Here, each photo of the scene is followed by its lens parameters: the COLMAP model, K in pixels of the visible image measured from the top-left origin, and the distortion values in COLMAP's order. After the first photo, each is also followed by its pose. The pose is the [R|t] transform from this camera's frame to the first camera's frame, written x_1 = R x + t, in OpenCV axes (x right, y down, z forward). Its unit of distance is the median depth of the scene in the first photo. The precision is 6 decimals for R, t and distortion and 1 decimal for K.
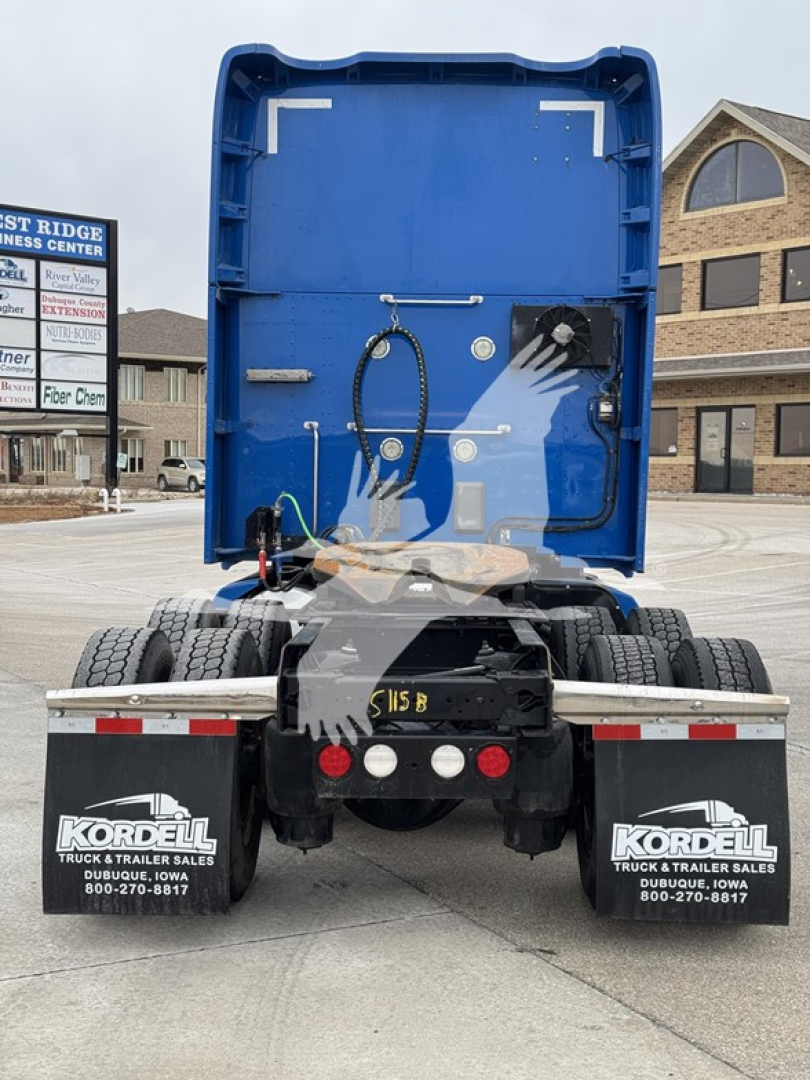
lens RADIAL K [[1528.8, 0, 405.0], [0, 1528.8, 540.0], [0, 0, 1]] dist [0.164351, 0.029782]
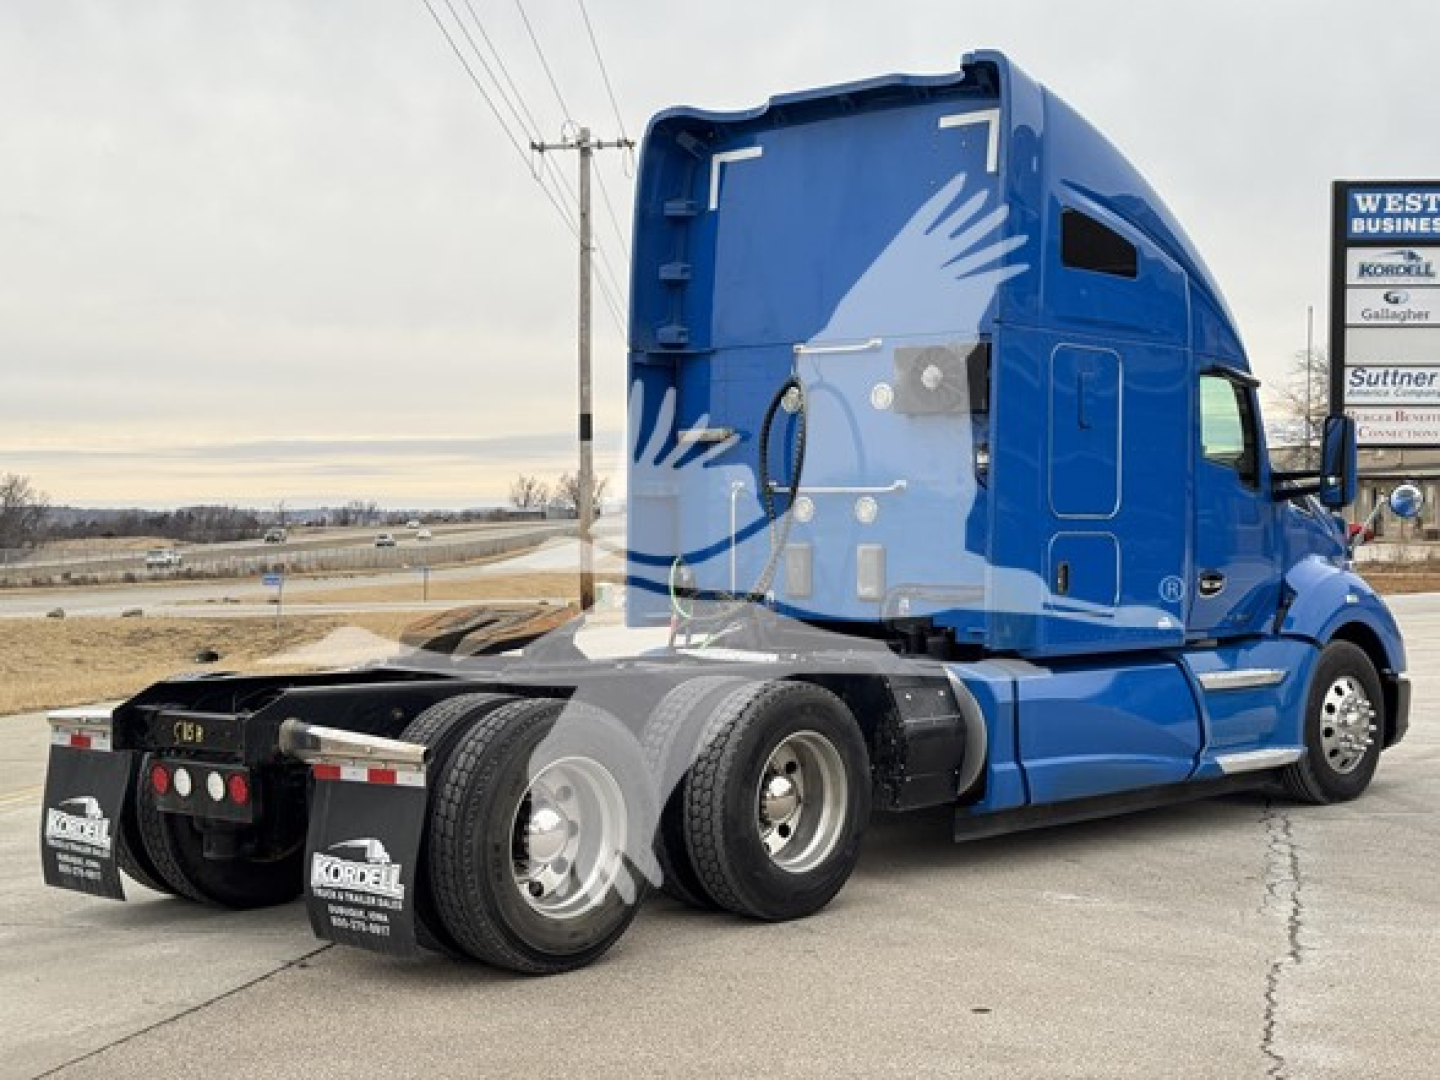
lens RADIAL K [[2054.3, 0, 720.0], [0, 2054.3, 540.0], [0, 0, 1]] dist [0.185896, -0.063110]
pose [[0.754577, -0.003484, -0.656202, 0.781382], [-0.021592, 0.999313, -0.030134, -0.002152], [0.655856, 0.036907, 0.753984, 0.028398]]
